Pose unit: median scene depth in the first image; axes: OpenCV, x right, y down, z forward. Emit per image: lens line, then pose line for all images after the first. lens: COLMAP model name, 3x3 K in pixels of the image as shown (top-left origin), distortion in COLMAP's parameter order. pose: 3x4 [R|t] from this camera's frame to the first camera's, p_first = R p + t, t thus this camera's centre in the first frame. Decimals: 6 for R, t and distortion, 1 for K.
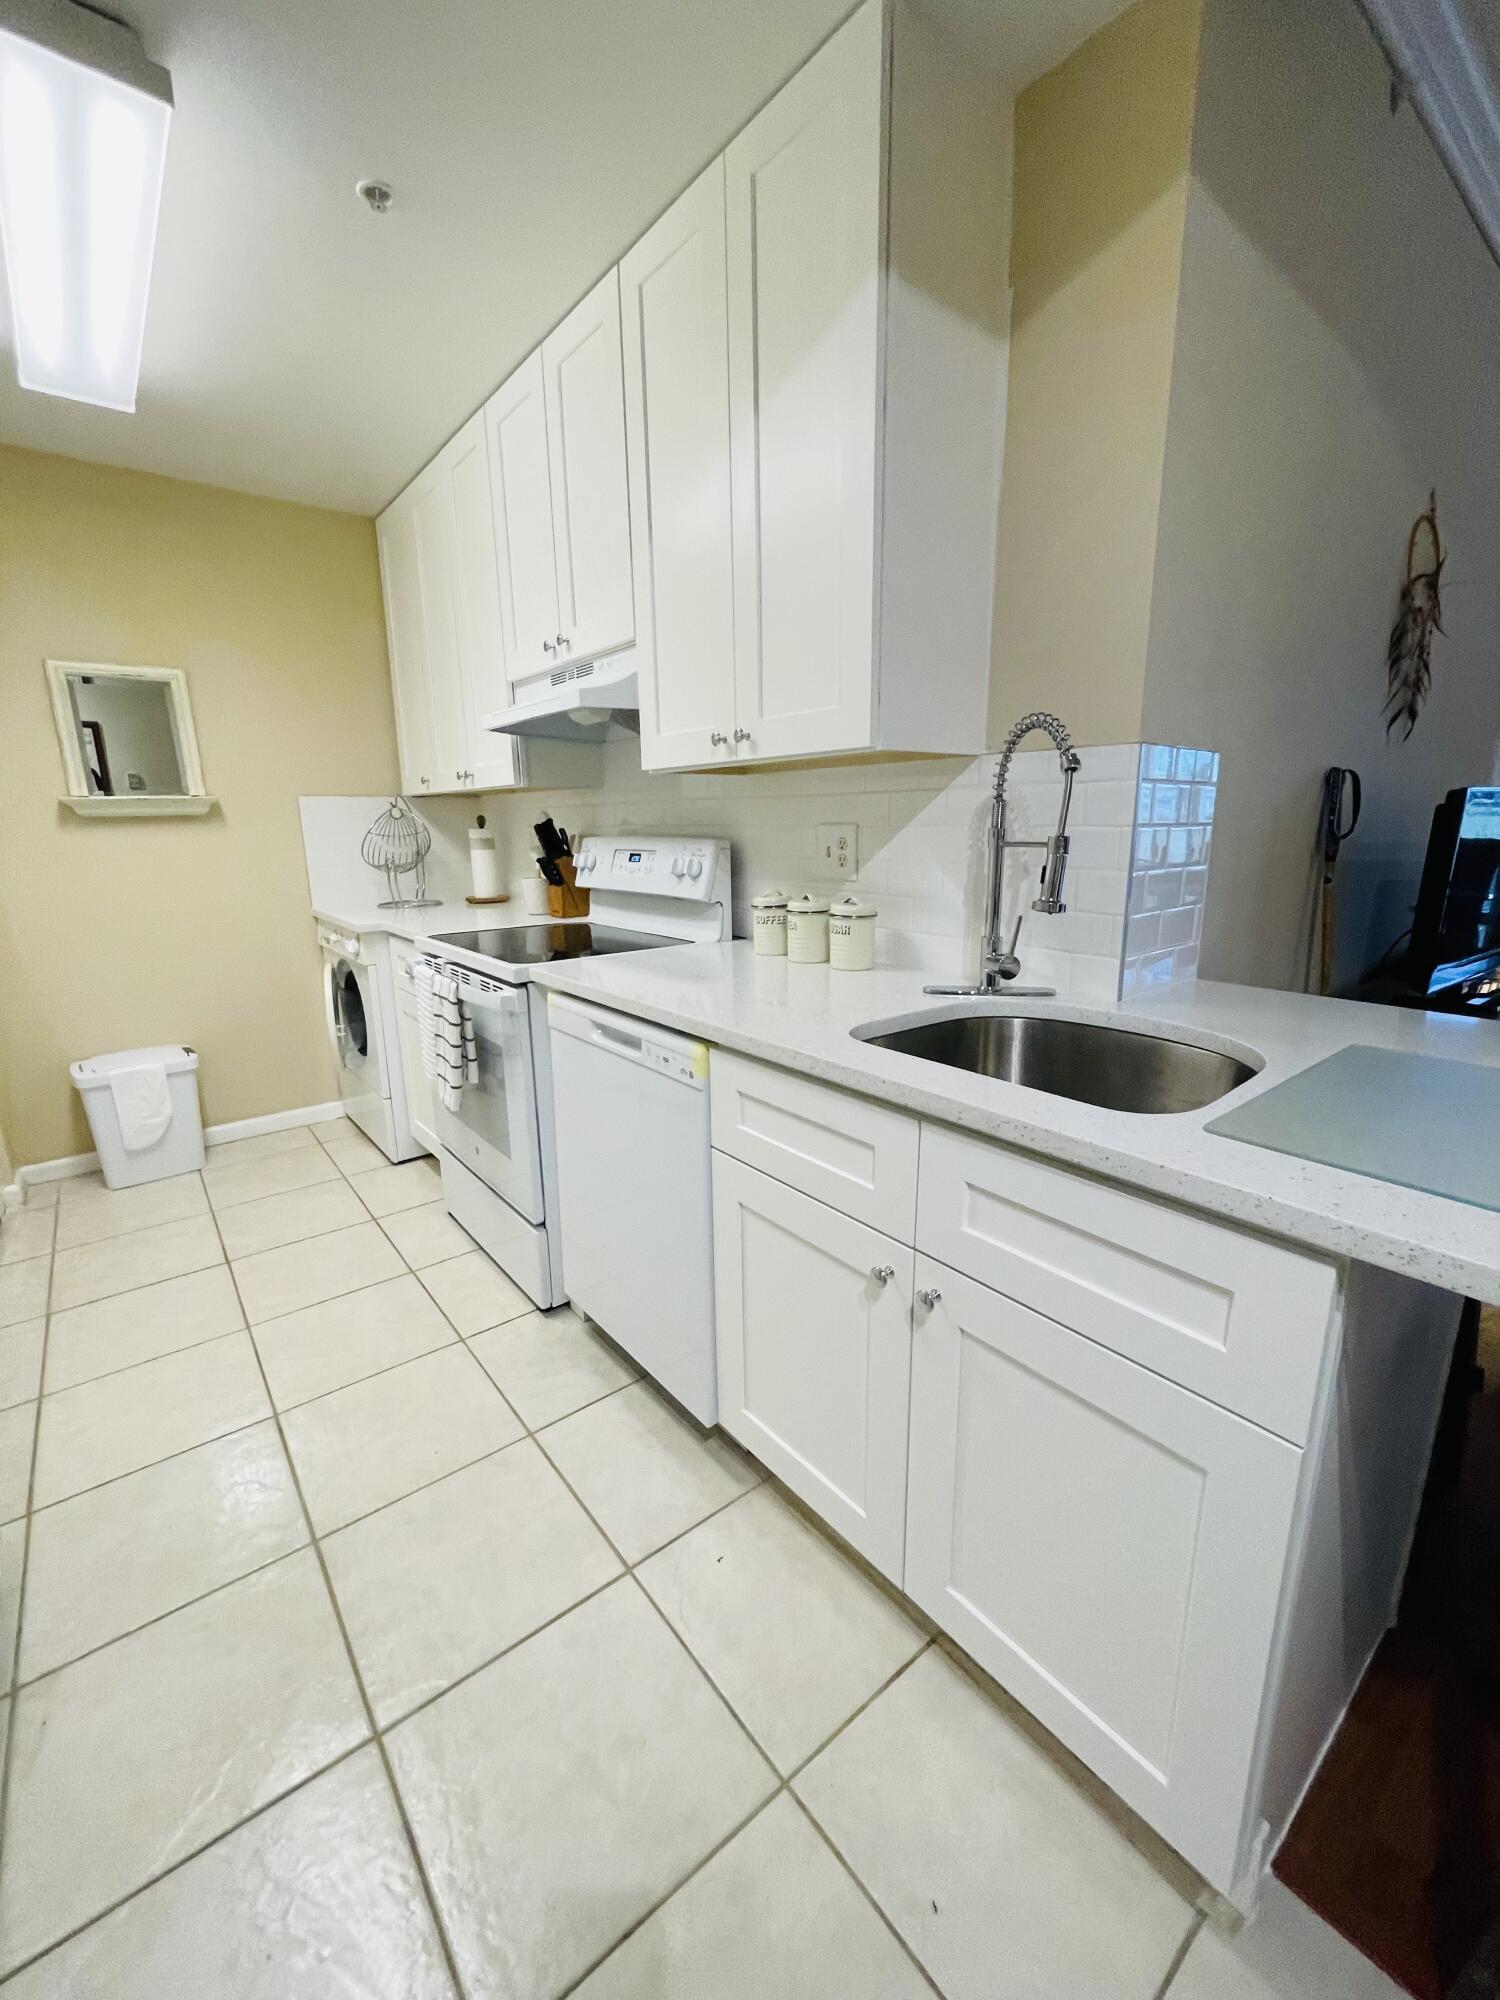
lens RADIAL K [[810.8, 0, 751.8], [0, 810.8, 1002.9], [0, 0, 1]] dist [0.000427, -0.000094]
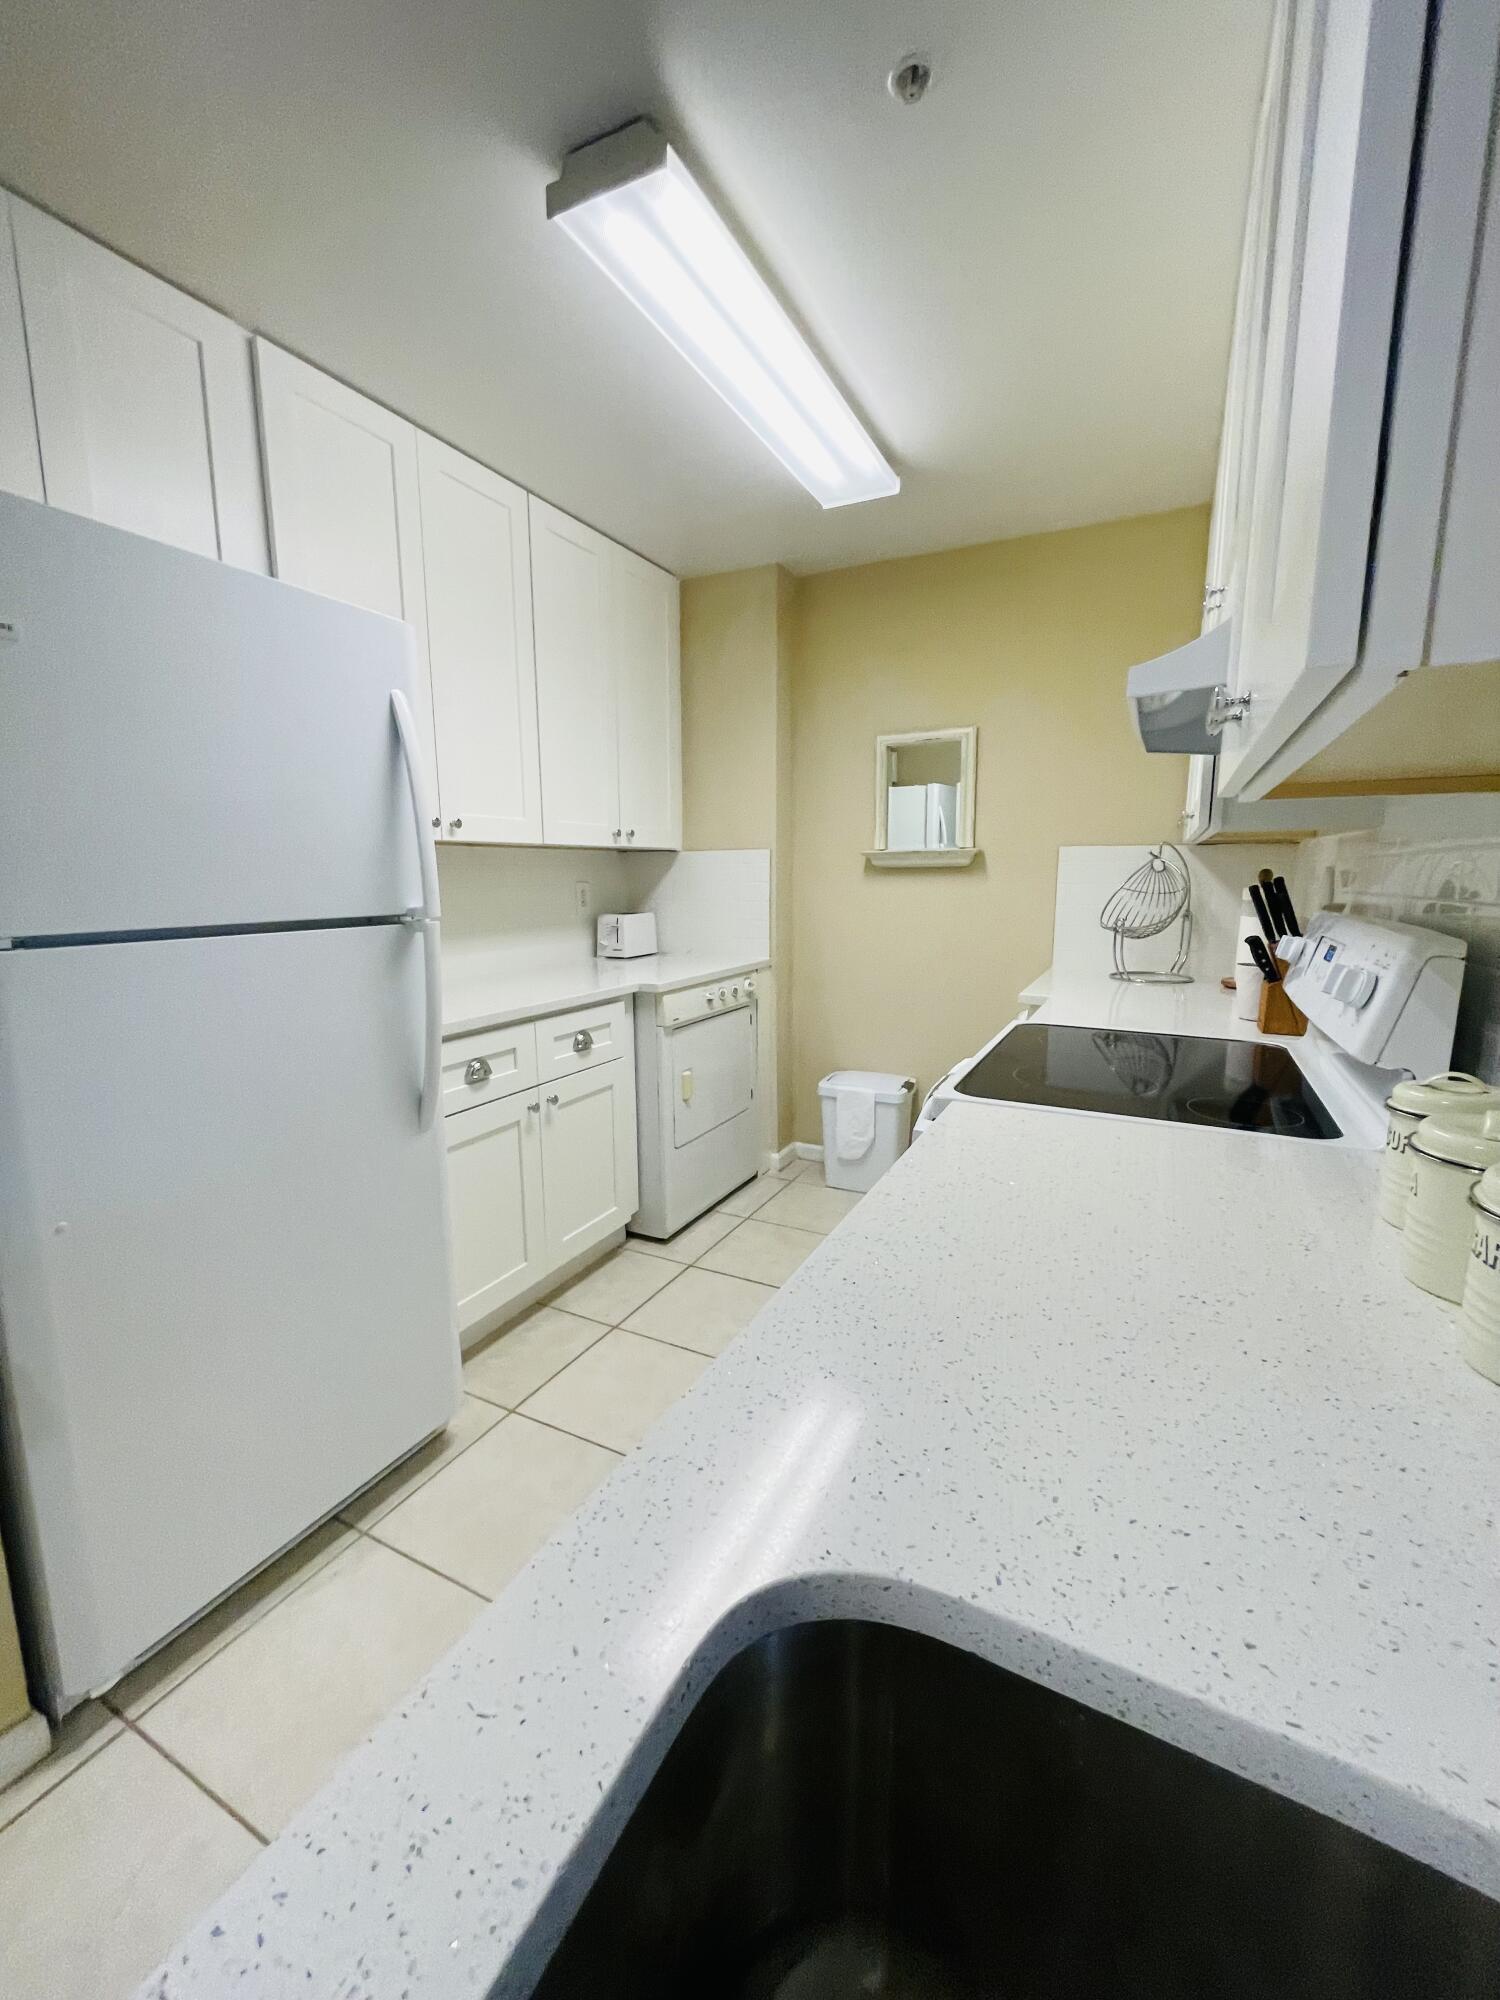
lens RADIAL K [[810.8, 0, 753.7], [0, 810.8, 1000.1], [0, 0, 1]] dist [0.000427, -0.000094]
pose [[0.416785, 0.156114, -0.895499, 0.161245], [-0.209064, 0.975196, 0.072705, -0.088864], [0.884637, 0.156914, 0.439085, 0.356641]]
